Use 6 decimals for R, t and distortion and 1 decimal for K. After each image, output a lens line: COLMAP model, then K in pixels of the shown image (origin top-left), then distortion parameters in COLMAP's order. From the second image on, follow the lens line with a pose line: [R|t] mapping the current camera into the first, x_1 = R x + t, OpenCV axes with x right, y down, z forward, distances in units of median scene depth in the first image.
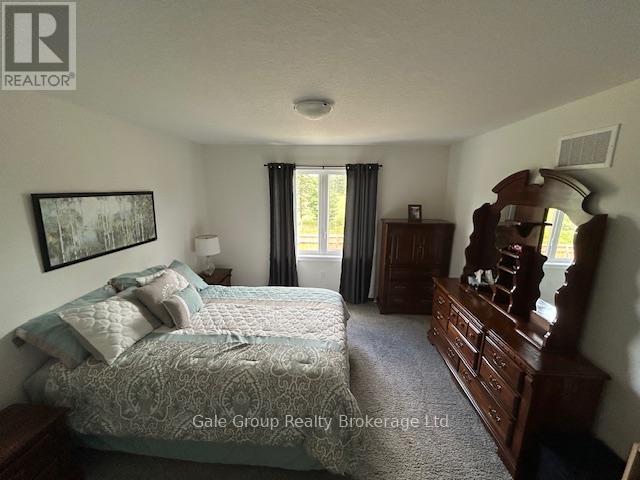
lens RADIAL K [[259.2, 0, 320.6], [0, 259.2, 240.6], [0, 0, 1]] dist [-0.001842, -0.000158]
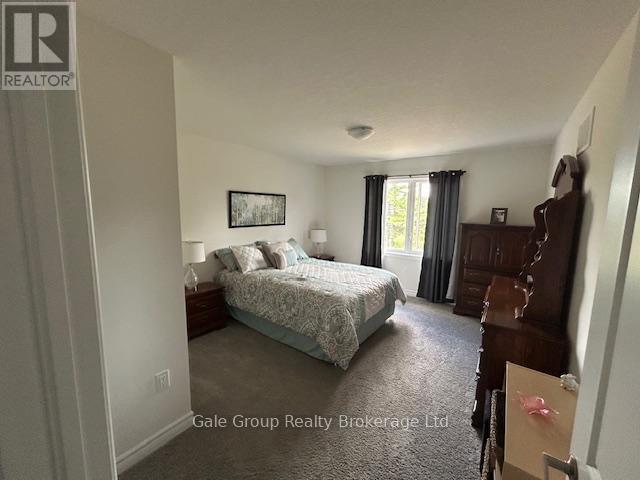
lens RADIAL K [[259.2, 0, 320.6], [0, 259.2, 240.6], [0, 0, 1]] dist [-0.001842, -0.000158]
pose [[0.840292, 0.074124, -0.537043, 0.534622], [-0.118492, 0.991769, -0.048514, 0.182496], [0.529026, 0.104401, 0.842159, -0.283950]]
